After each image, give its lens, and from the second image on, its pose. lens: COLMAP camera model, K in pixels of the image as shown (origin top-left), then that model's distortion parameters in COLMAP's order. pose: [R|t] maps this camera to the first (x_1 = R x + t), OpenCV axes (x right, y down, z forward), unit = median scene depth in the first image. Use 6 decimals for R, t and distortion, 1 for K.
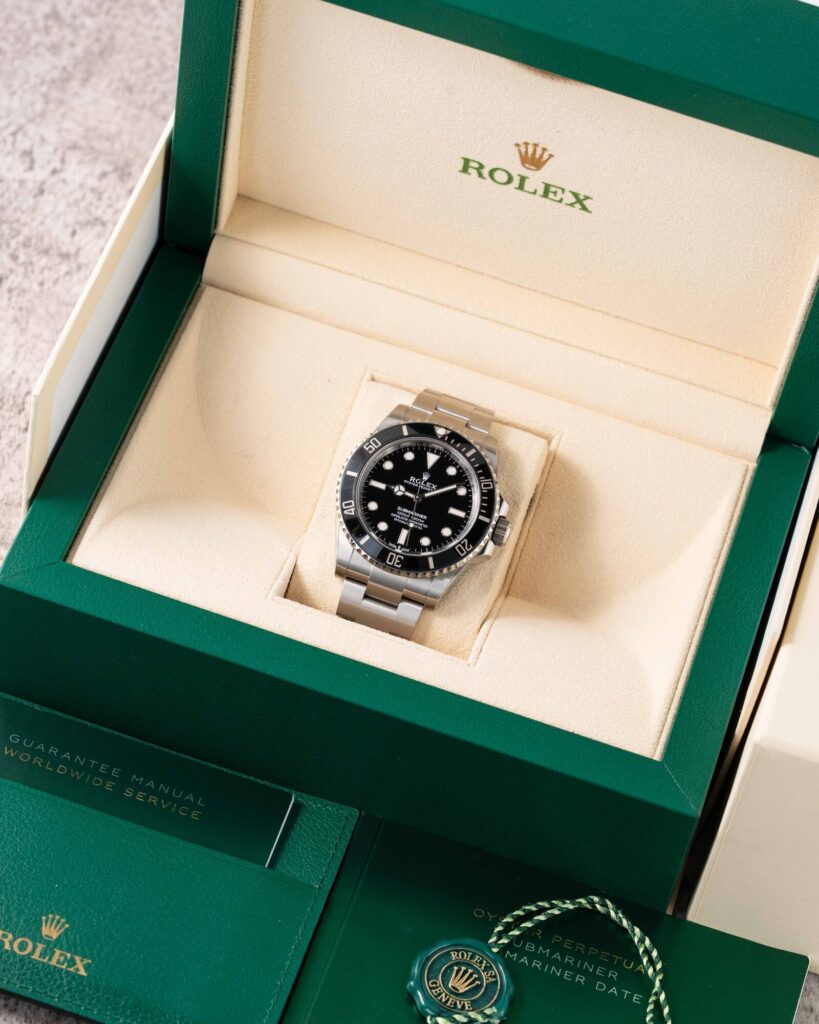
lens RADIAL K [[5247.5, 0, 411.3], [0, 5247.5, 514.5], [0, 0, 1]] dist [0.081367, 0.000000]
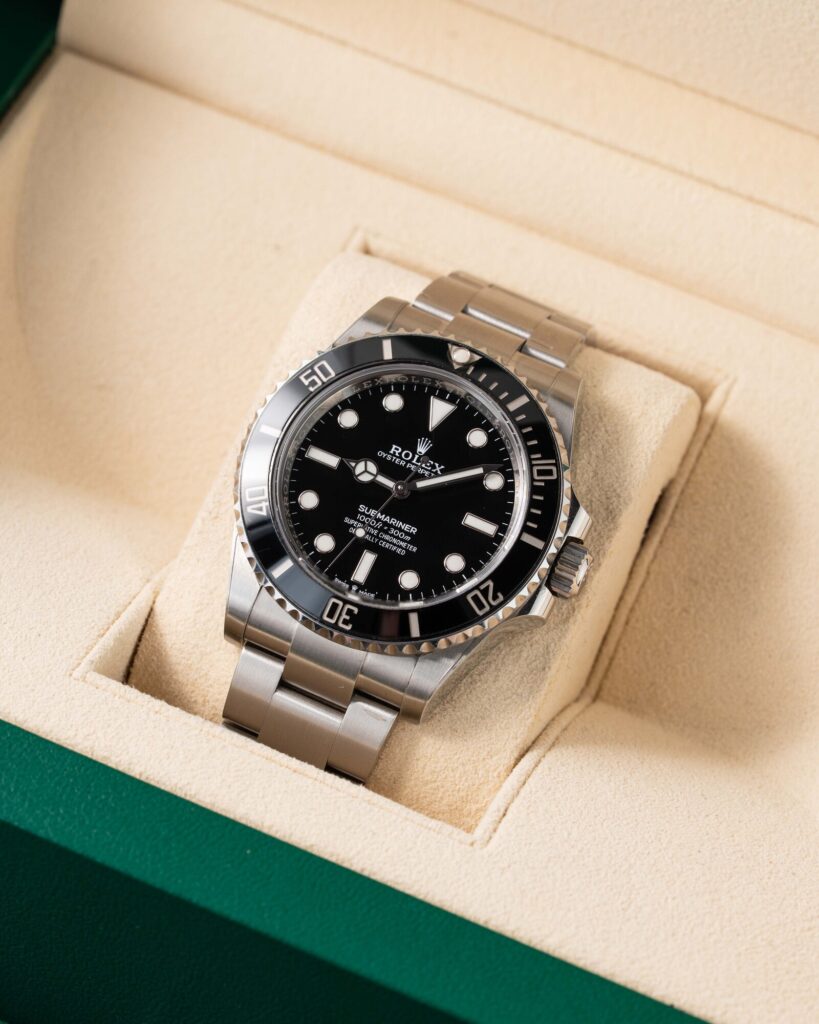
lens RADIAL K [[5247.5, 0, 404.8], [0, 5247.5, 507.1], [0, 0, 1]] dist [0.081367, 0.000000]
pose [[0.991436, 0.062463, -0.114685, 0.057027], [-0.063022, 0.998011, -0.001249, -0.000927], [0.114379, 0.008466, 0.993401, 0.517150]]
